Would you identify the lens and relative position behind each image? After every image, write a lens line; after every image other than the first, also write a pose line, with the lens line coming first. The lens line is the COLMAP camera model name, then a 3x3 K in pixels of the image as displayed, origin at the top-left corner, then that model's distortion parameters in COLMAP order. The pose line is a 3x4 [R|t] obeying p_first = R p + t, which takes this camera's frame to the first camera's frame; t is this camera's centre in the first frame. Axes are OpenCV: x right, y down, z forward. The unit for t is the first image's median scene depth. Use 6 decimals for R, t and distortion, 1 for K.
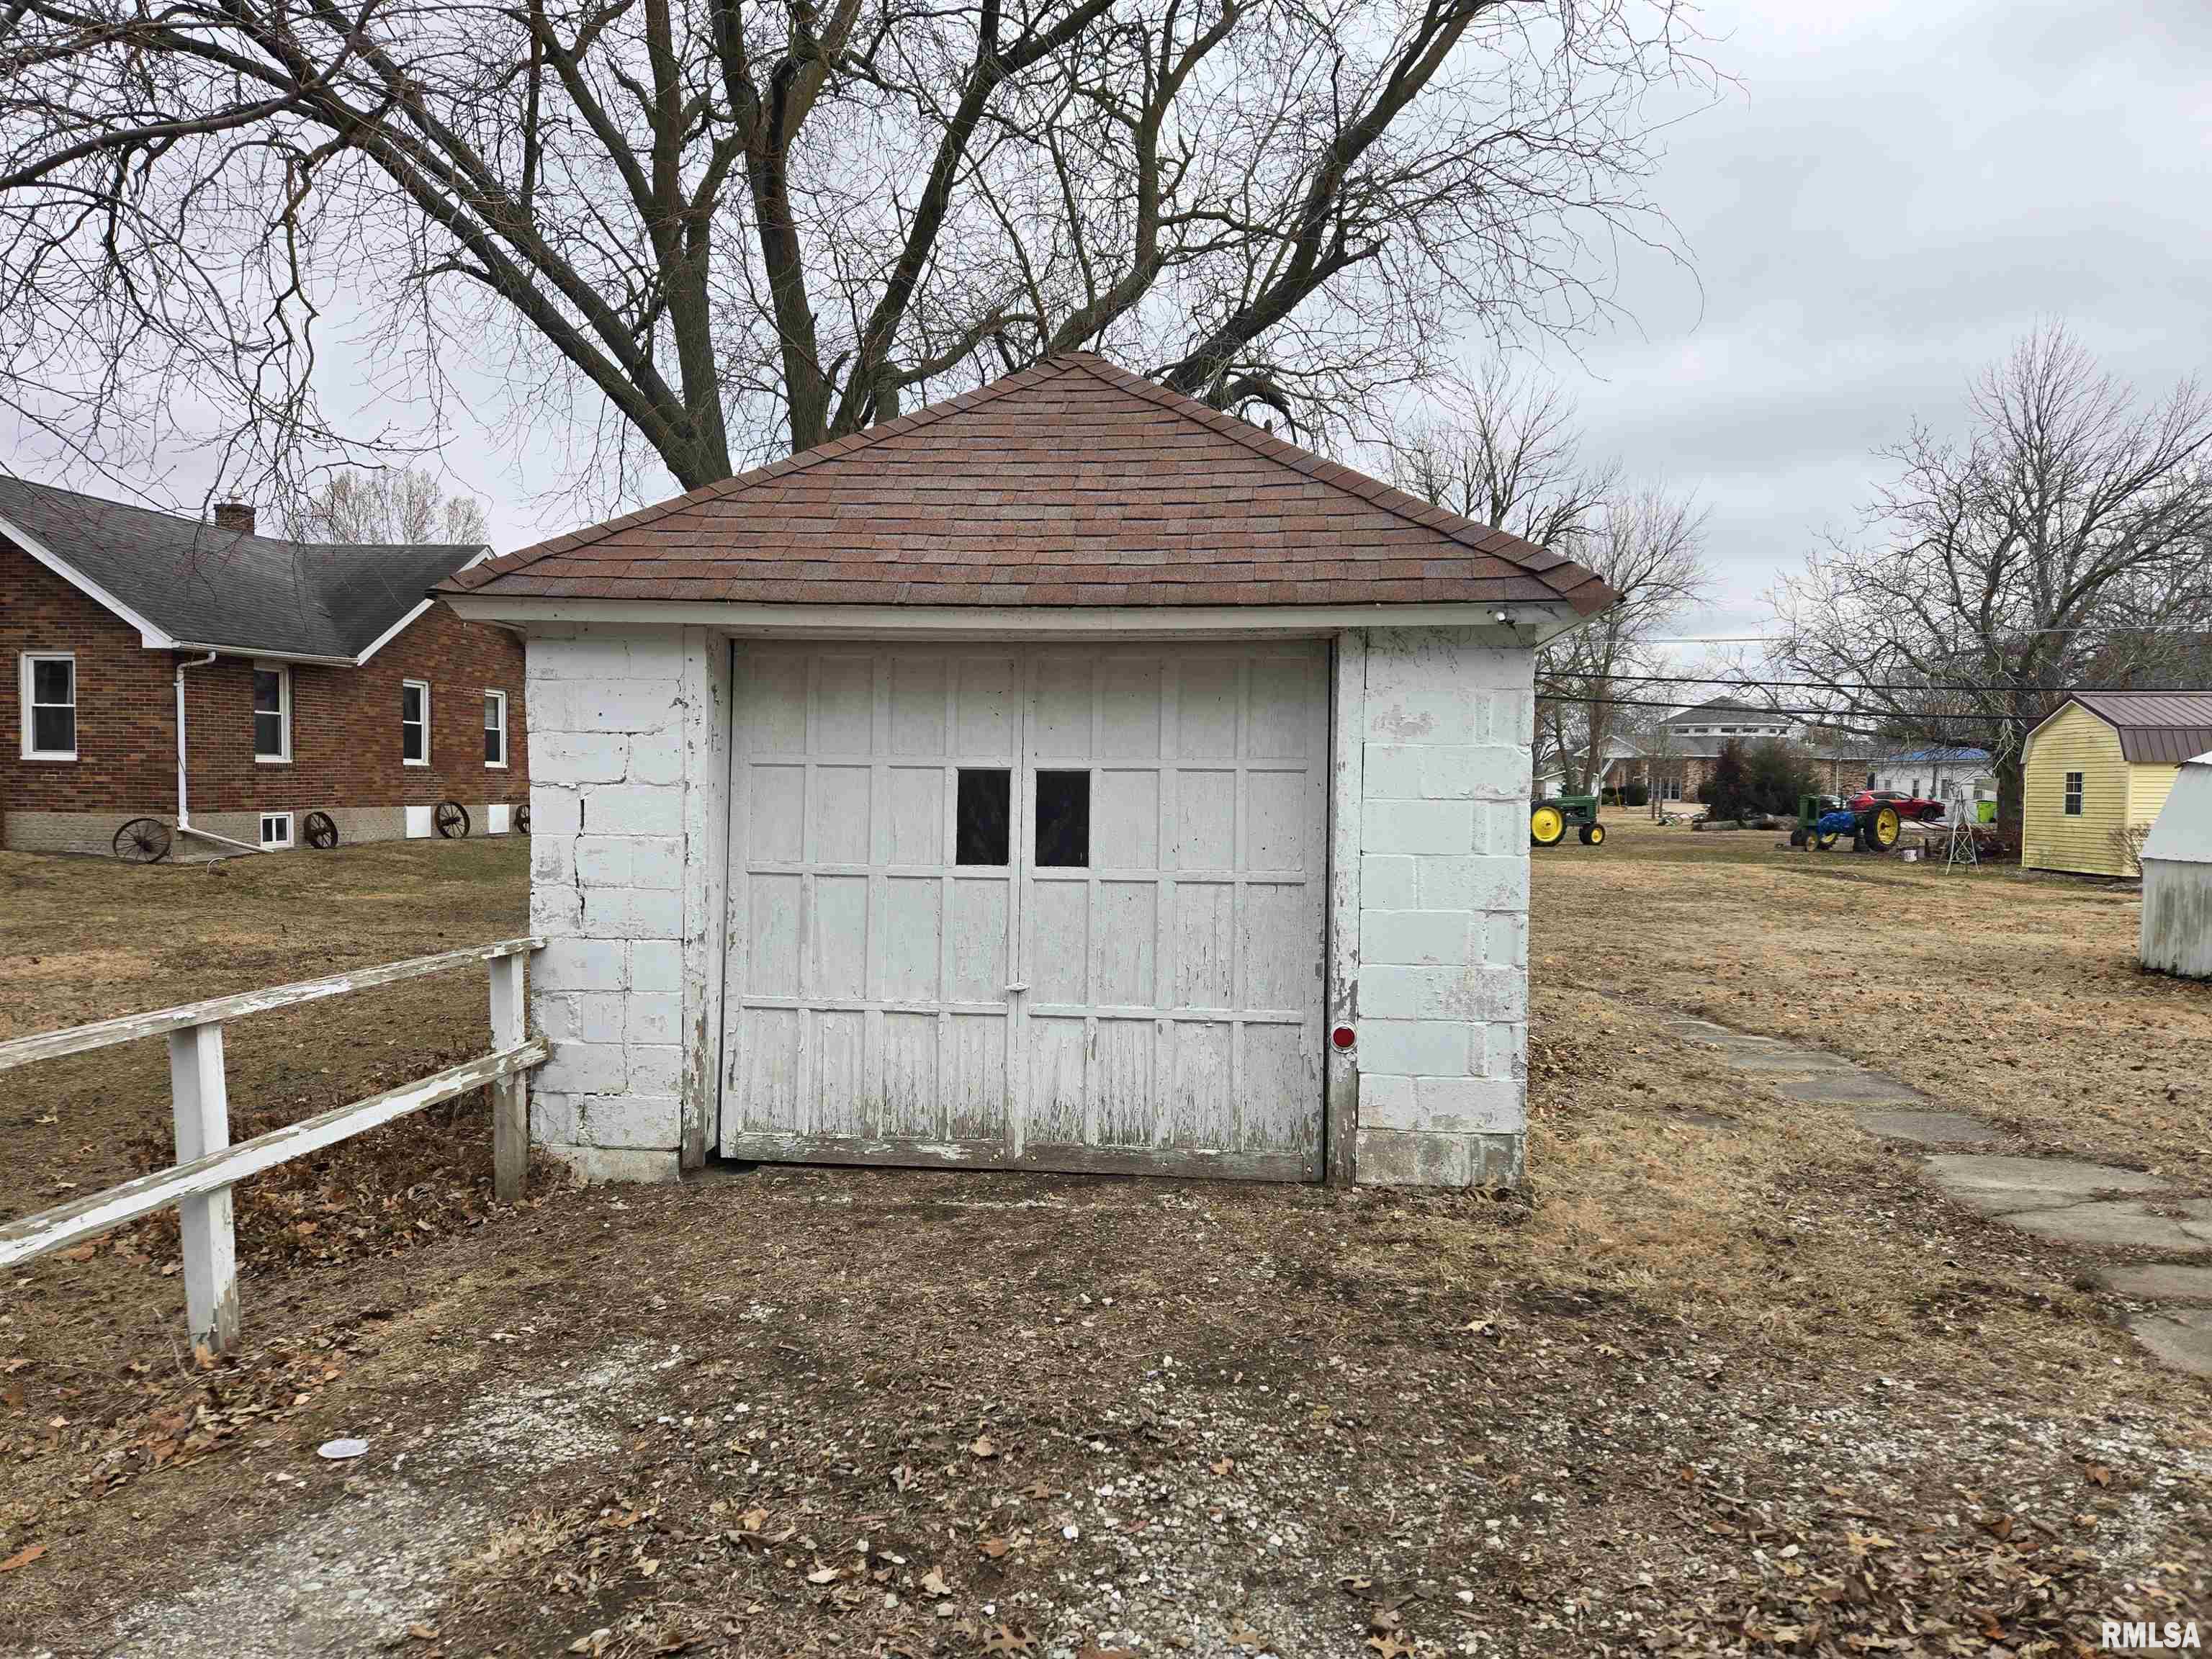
lens RADIAL K [[1482.7, 0, 1103.0], [0, 1482.7, 830.6], [0, 0, 1]] dist [0.060153, -0.021916]
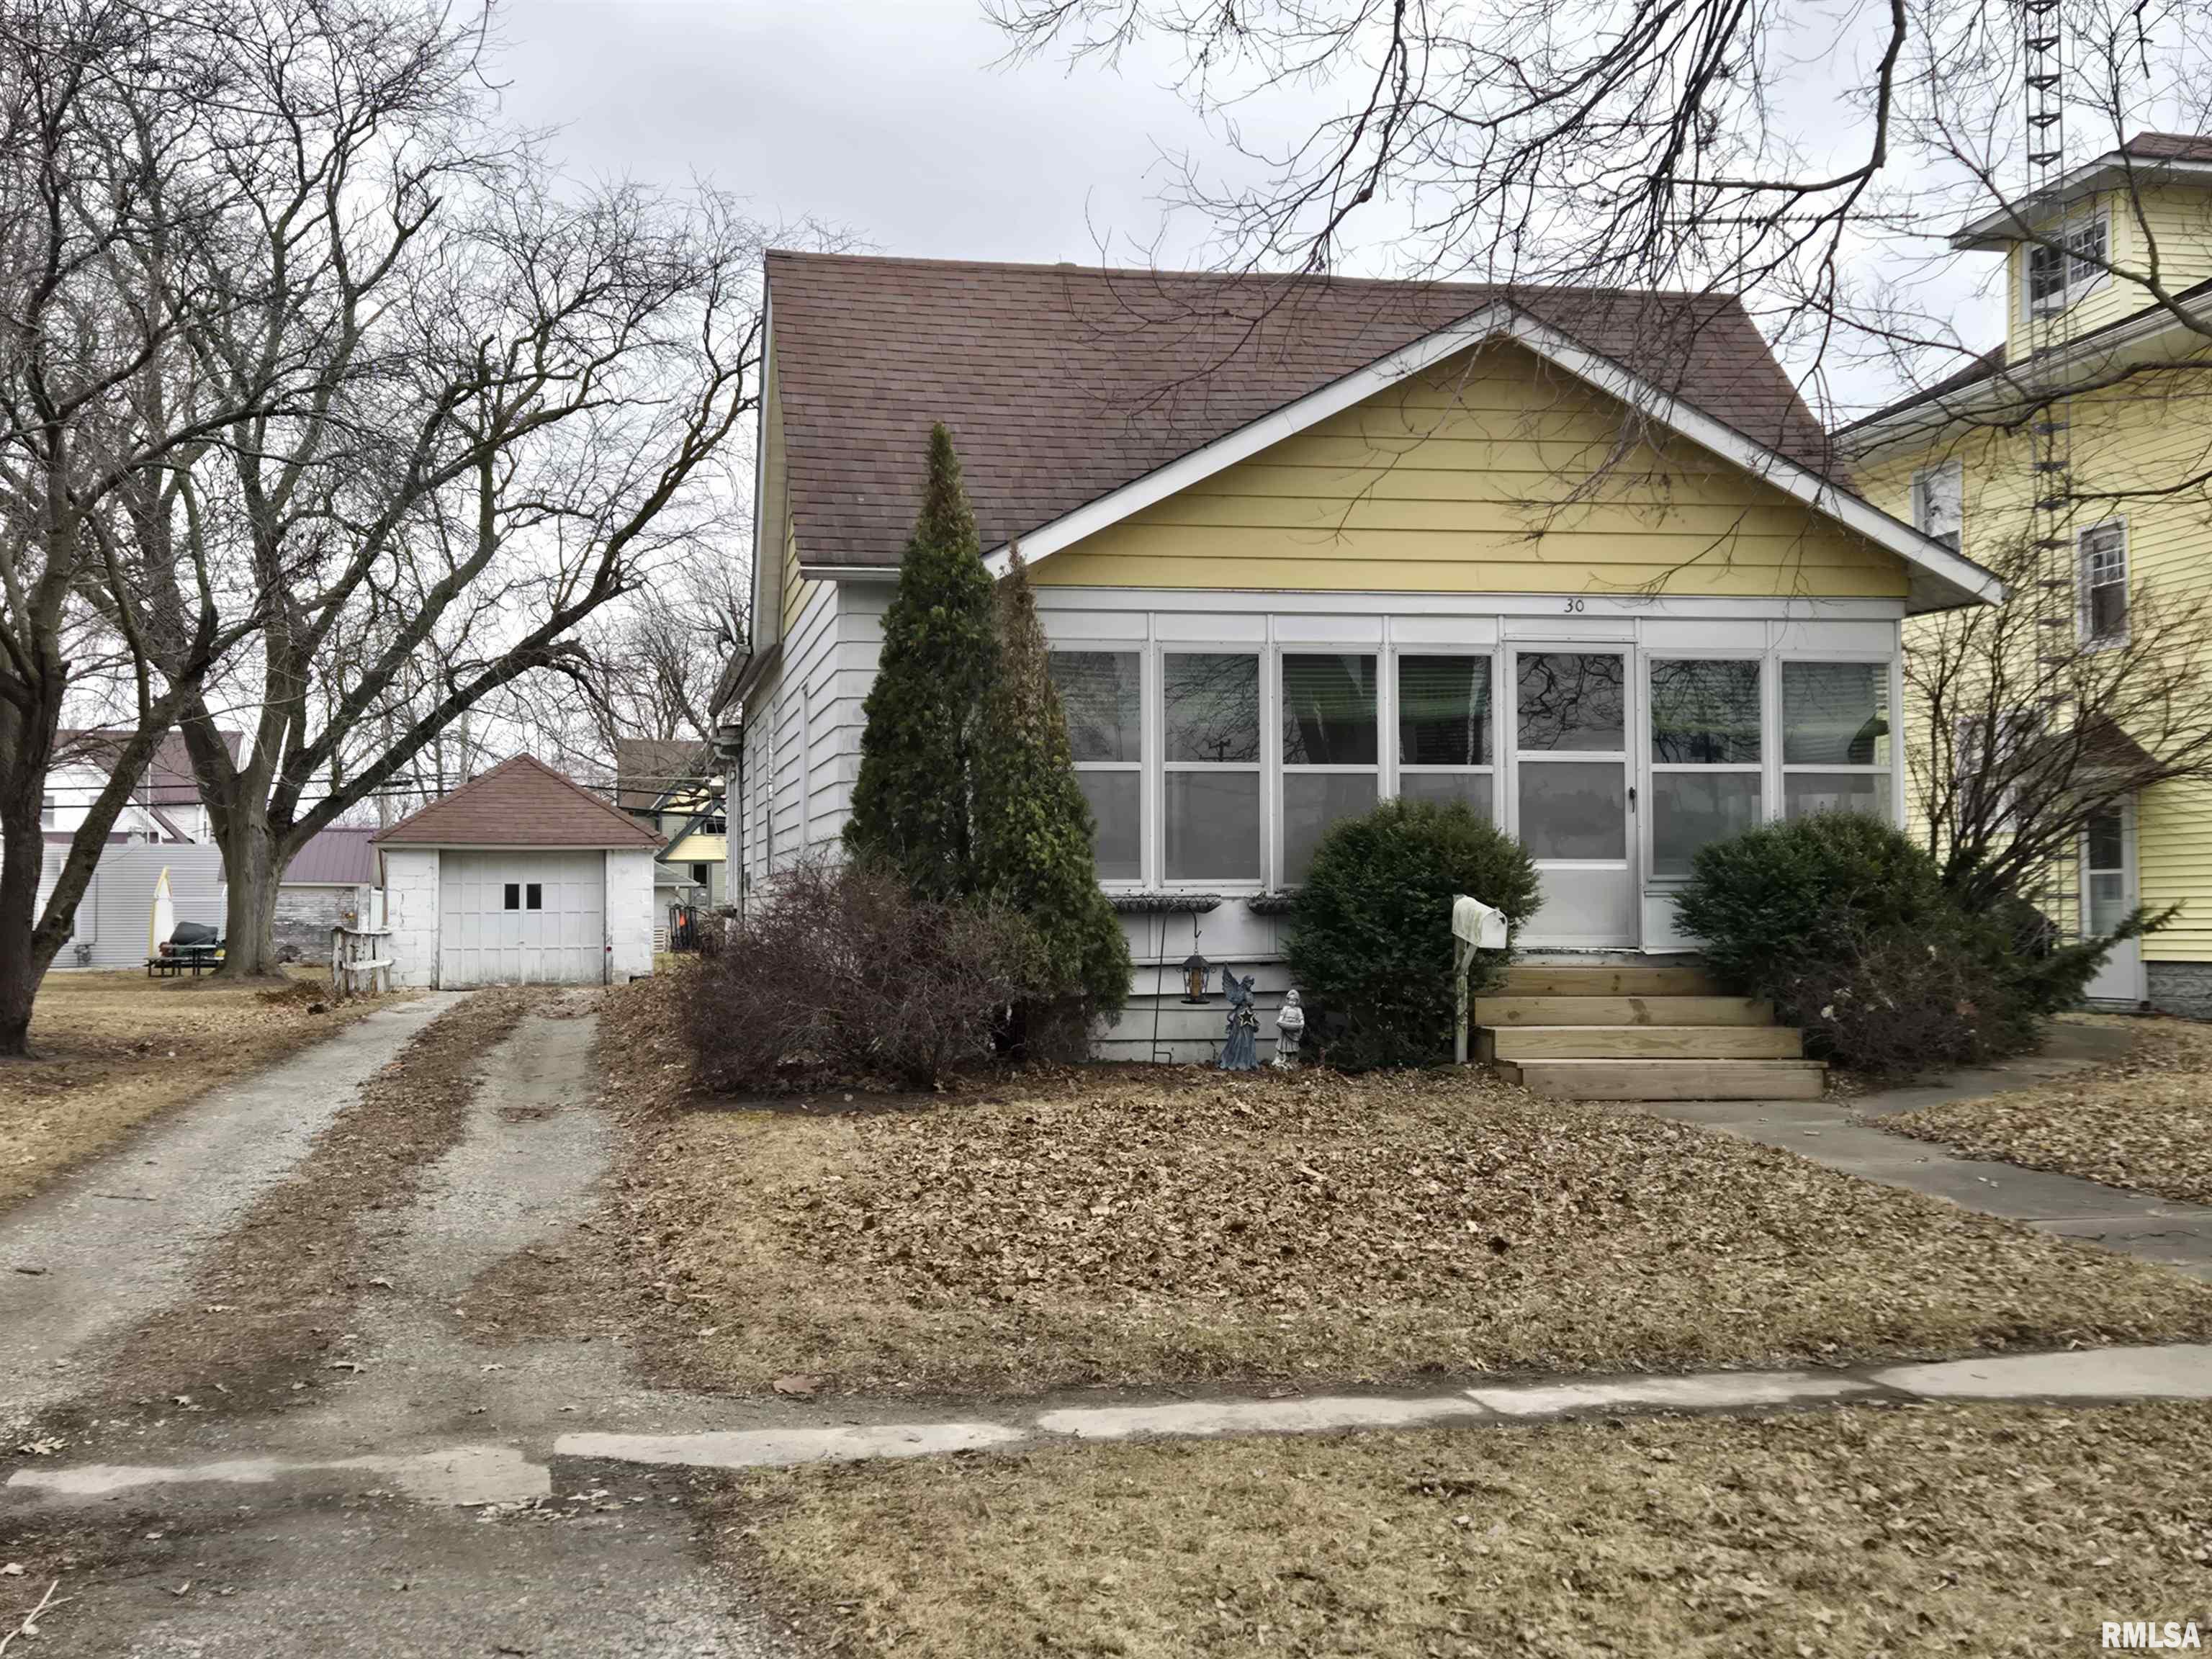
lens RADIAL K [[1482.7, 0, 1100.5], [0, 1482.7, 826.0], [0, 0, 1]] dist [0.060153, -0.021916]
pose [[0.896157, 0.008392, 0.443658, -0.436047], [0.021601, 0.997811, -0.062506, 0.084040], [-0.443212, 0.065599, 0.894014, -3.165051]]
